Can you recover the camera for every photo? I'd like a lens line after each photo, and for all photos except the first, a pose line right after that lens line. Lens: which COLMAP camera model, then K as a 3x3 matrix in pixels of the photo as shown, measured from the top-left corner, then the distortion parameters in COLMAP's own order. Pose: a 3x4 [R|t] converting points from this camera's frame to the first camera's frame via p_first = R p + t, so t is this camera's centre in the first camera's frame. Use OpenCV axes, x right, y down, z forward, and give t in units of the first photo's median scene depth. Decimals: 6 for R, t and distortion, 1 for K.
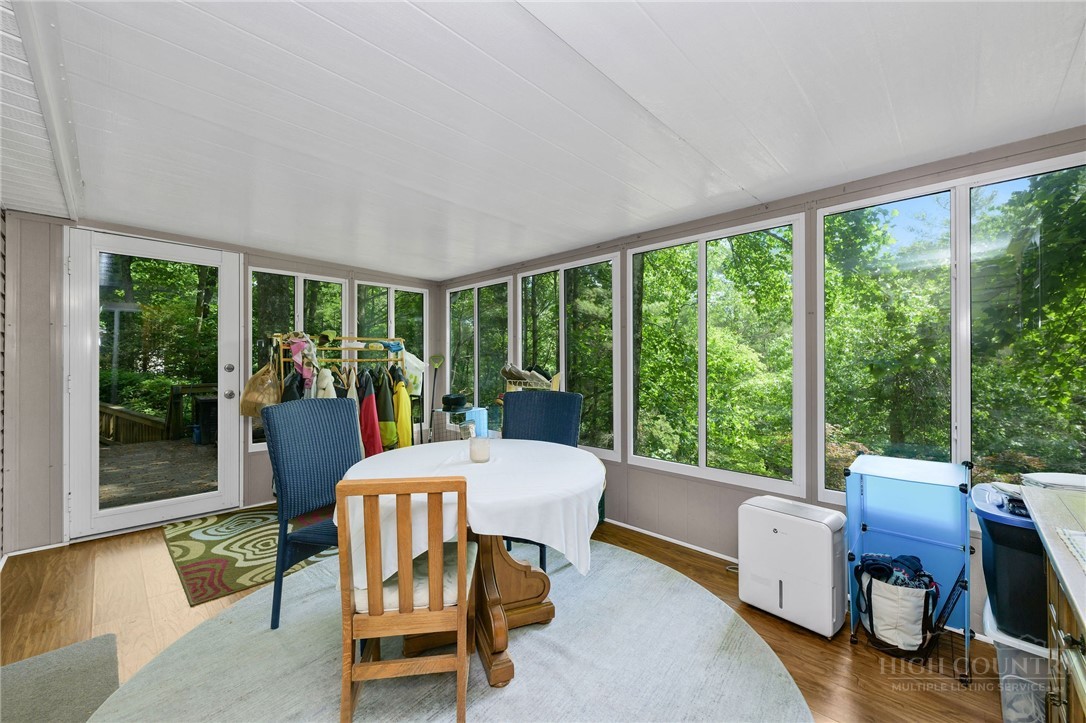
lens RADIAL K [[428.0, 0, 544.7], [0, 428.0, 359.9], [0, 0, 1]] dist [-0.002646, -0.000521]
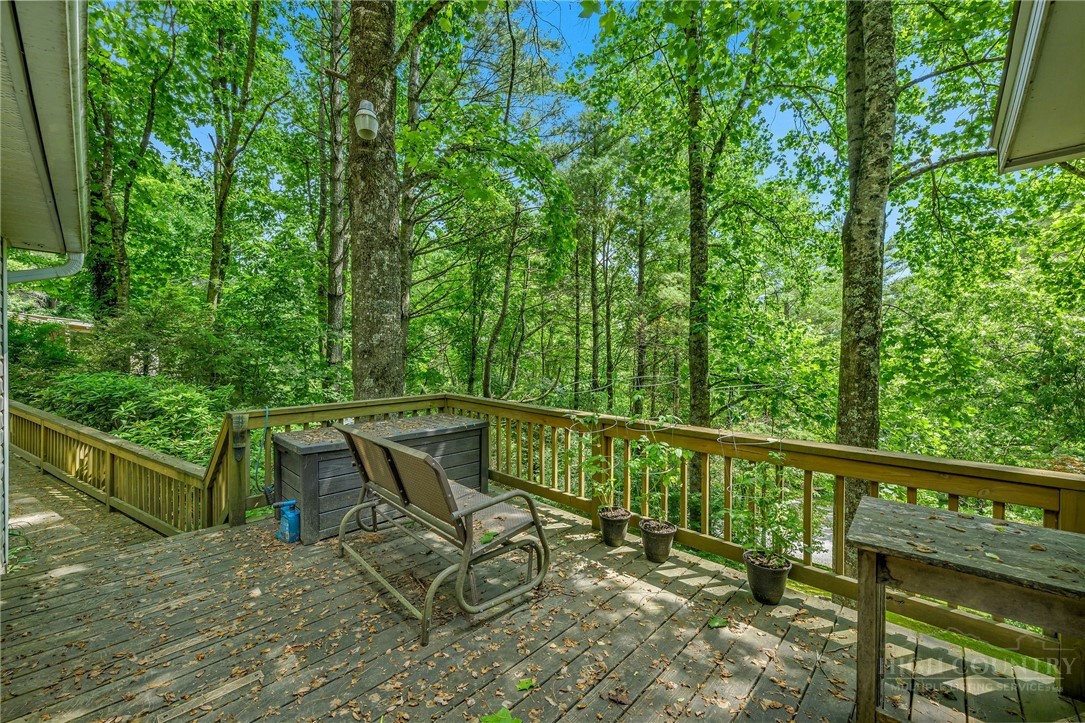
lens RADIAL K [[431.4, 0, 540.9], [0, 431.4, 361.9], [0, 0, 1]] dist [-0.003847, -0.000217]
pose [[0.999975, 0.000920, 0.006981, -0.415335], [-0.000986, 0.999955, 0.009455, -0.003050], [-0.006972, -0.009462, 0.999931, 0.404339]]
